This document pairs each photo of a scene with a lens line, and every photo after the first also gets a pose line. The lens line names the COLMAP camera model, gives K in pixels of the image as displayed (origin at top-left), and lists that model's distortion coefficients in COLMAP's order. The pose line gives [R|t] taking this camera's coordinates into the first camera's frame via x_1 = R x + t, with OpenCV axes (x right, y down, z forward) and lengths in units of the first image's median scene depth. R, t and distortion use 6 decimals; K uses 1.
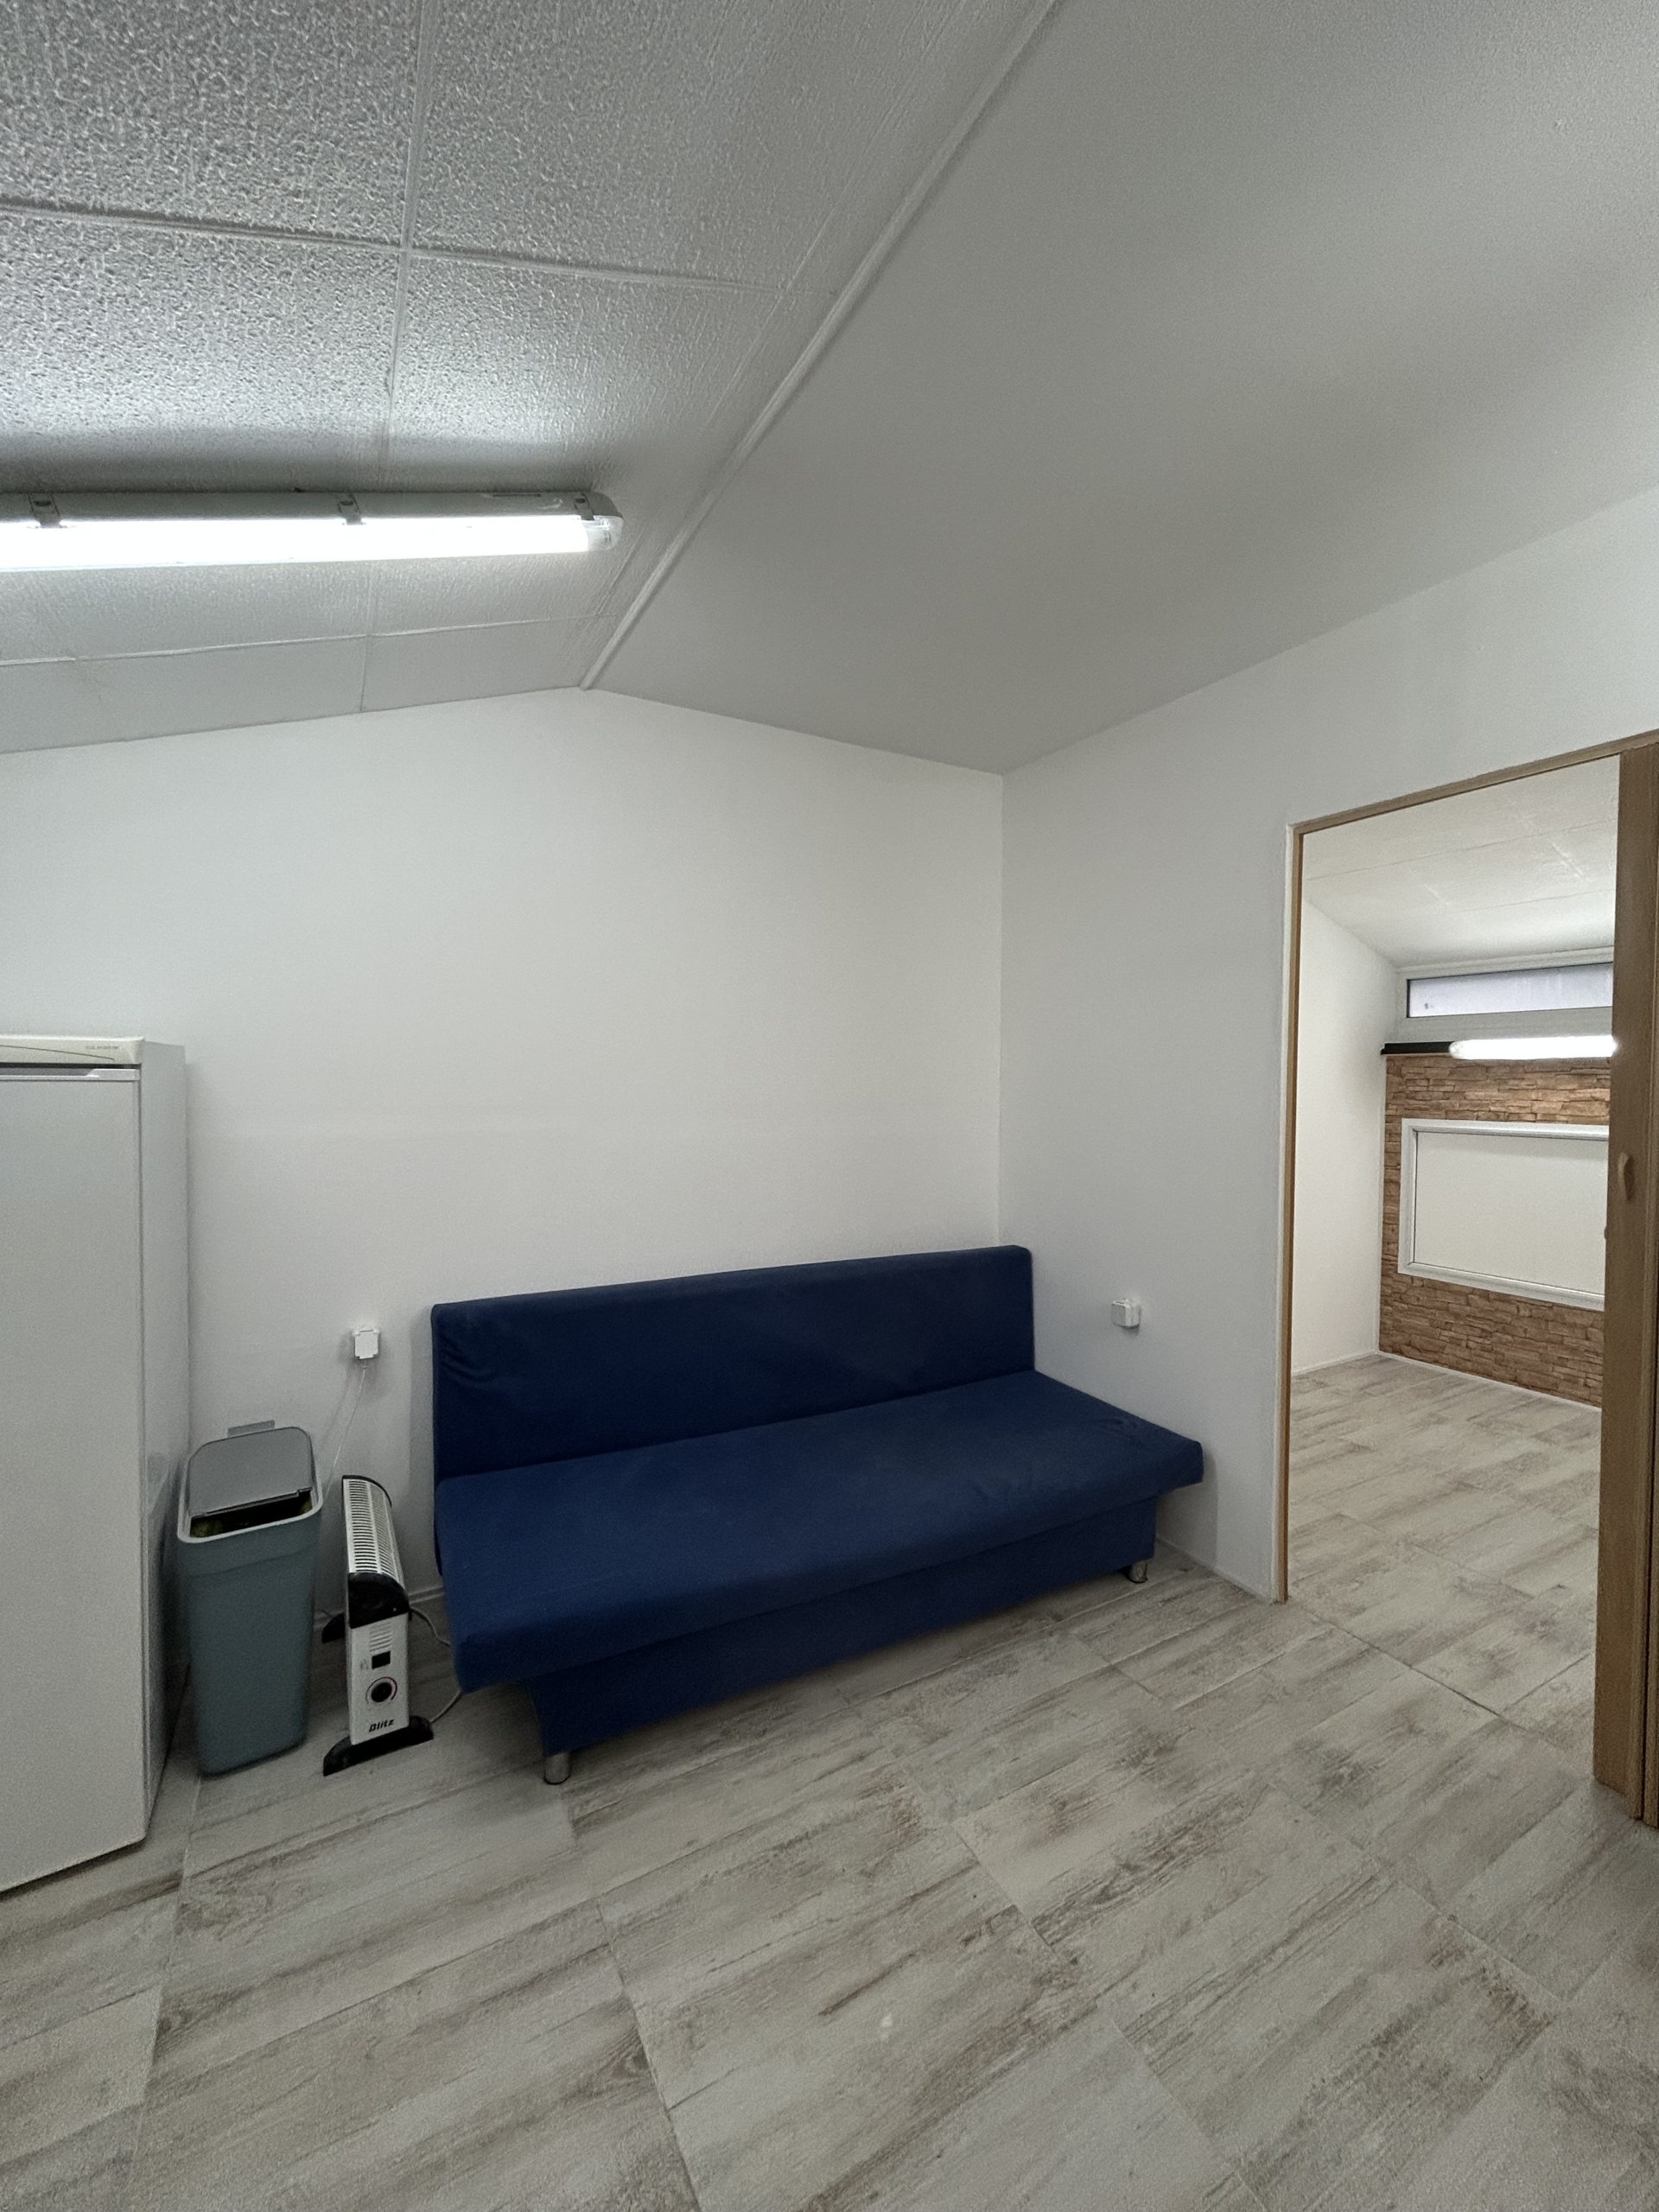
lens RADIAL K [[893.7, 0, 829.5], [0, 893.7, 1106.0], [0, 0, 1]] dist [-0.000668, 0.000099]
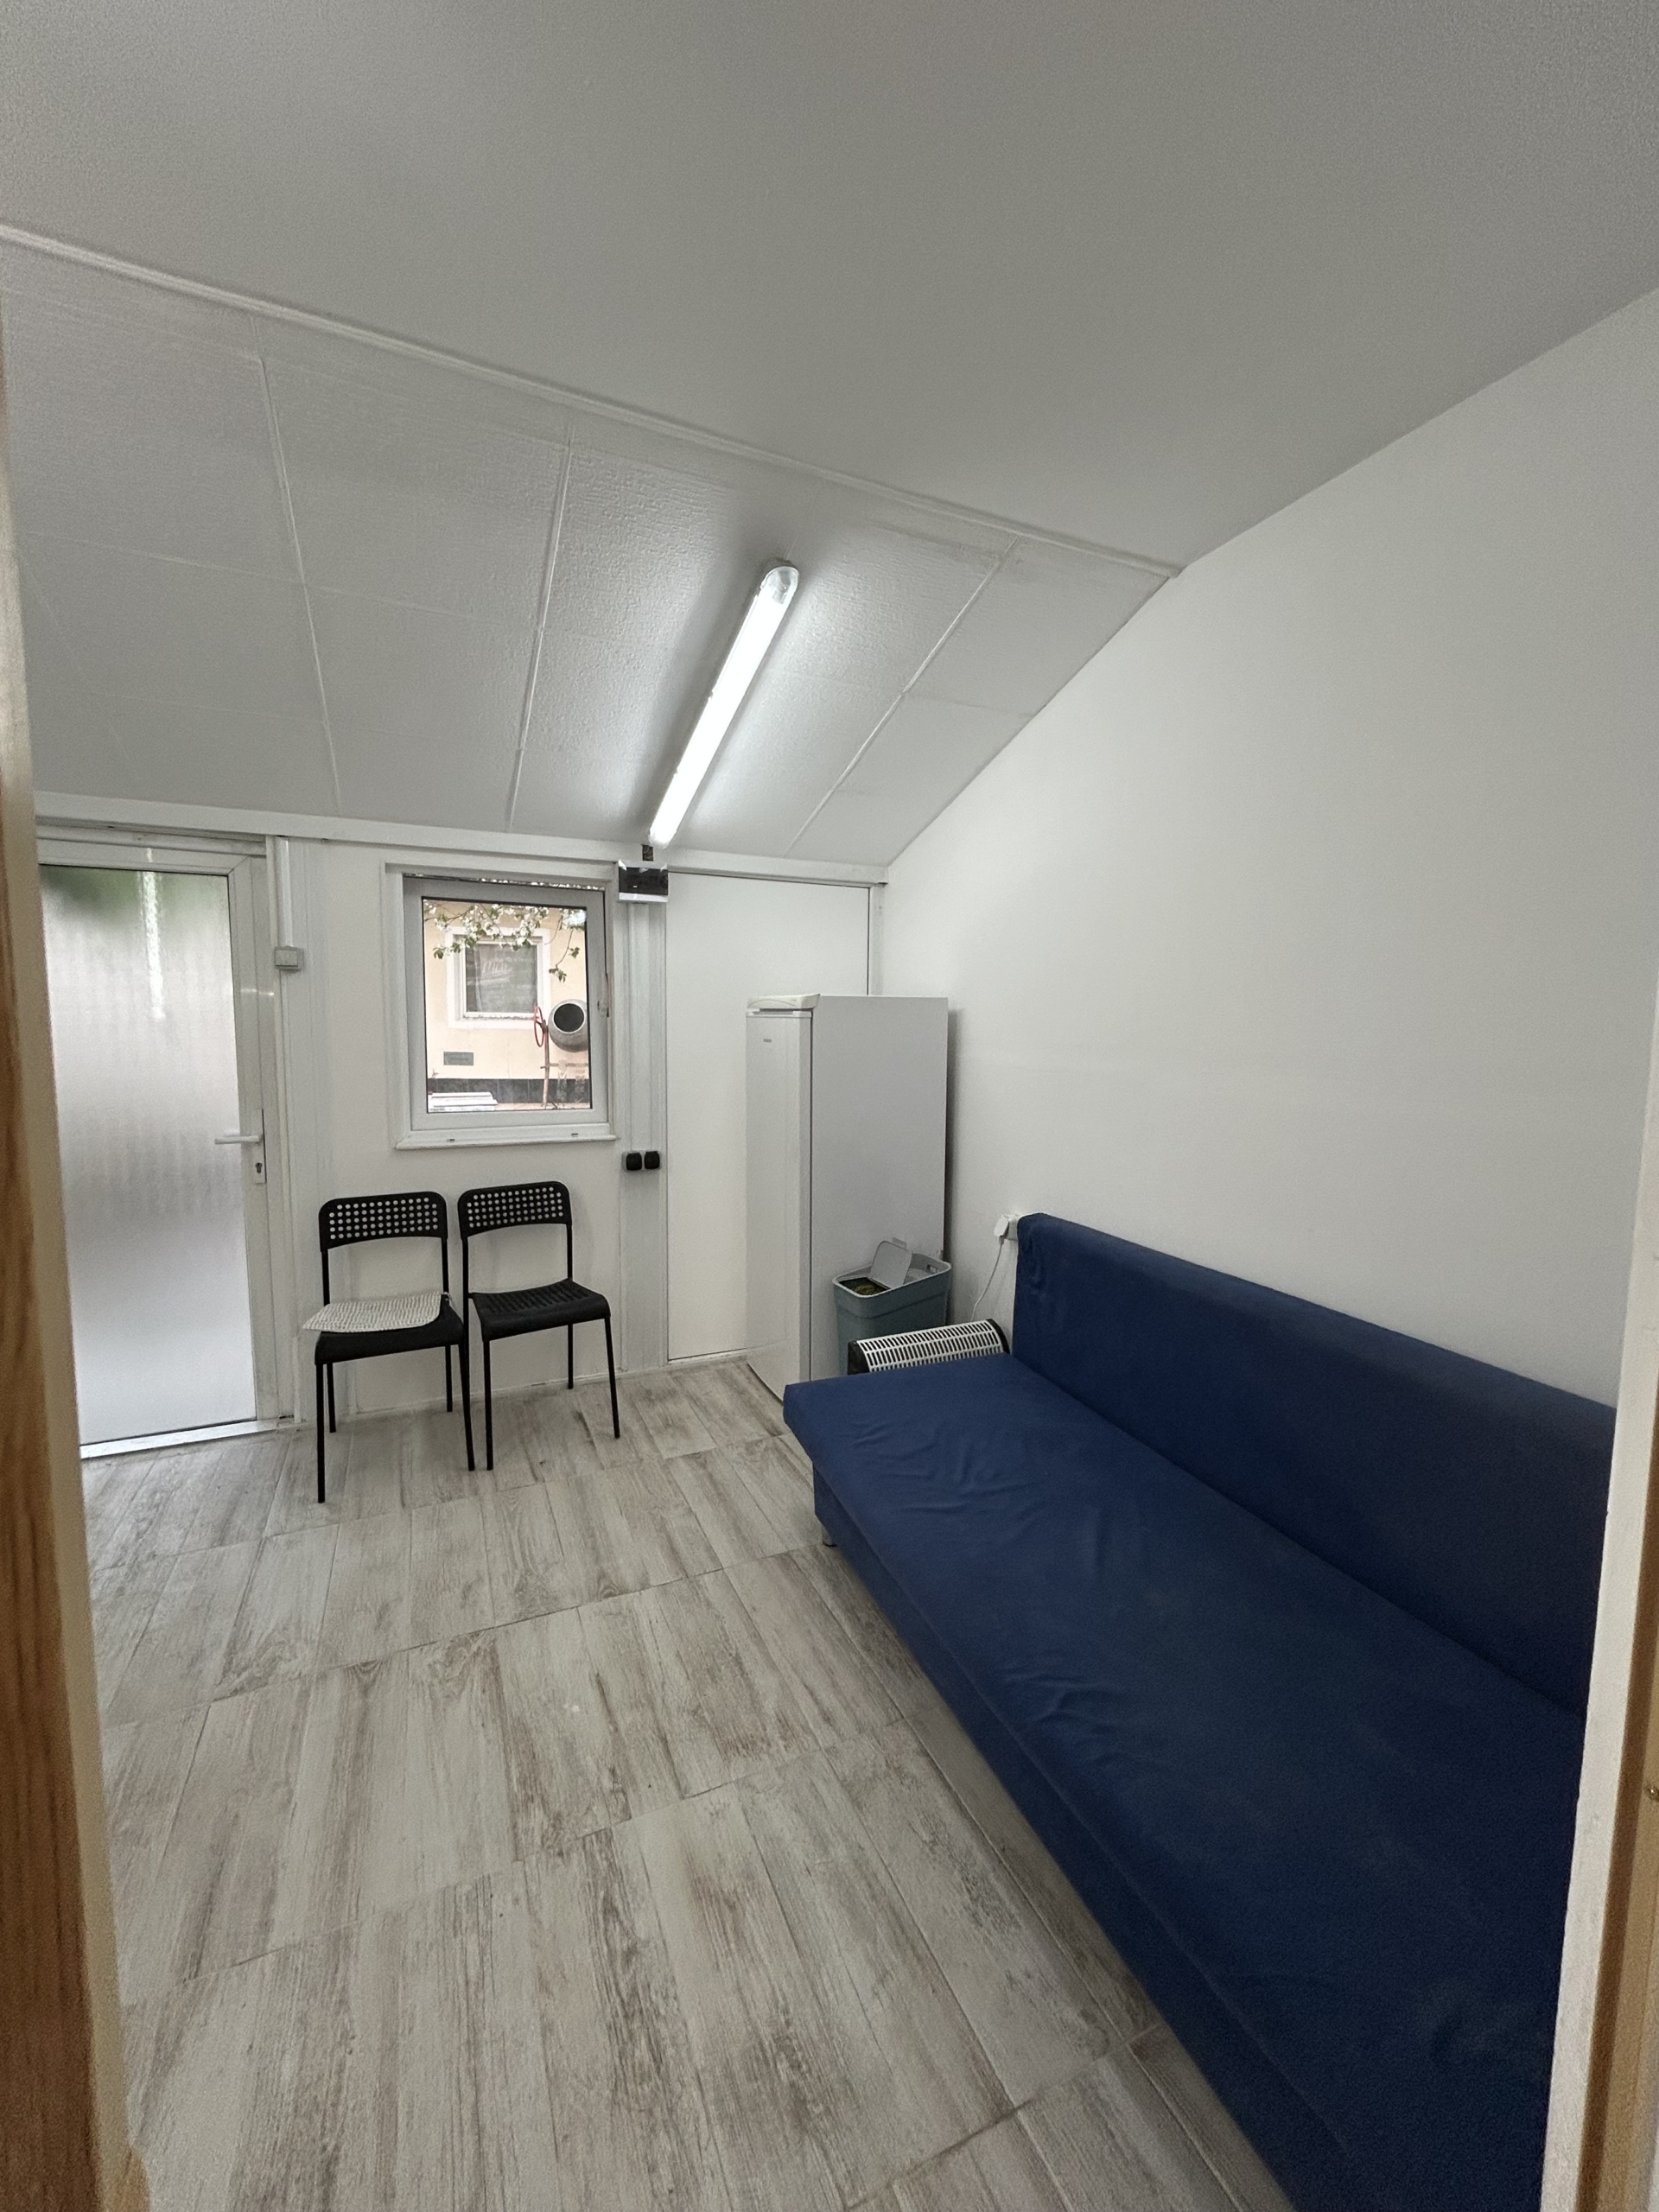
lens RADIAL K [[893.7, 0, 829.5], [0, 893.7, 1106.0], [0, 0, 1]] dist [-0.000668, 0.000099]
pose [[-0.097984, 0.084421, -0.991601, 1.136941], [-0.042058, 0.995154, 0.088879, -0.016290], [0.994299, 0.050414, -0.093958, 1.290225]]
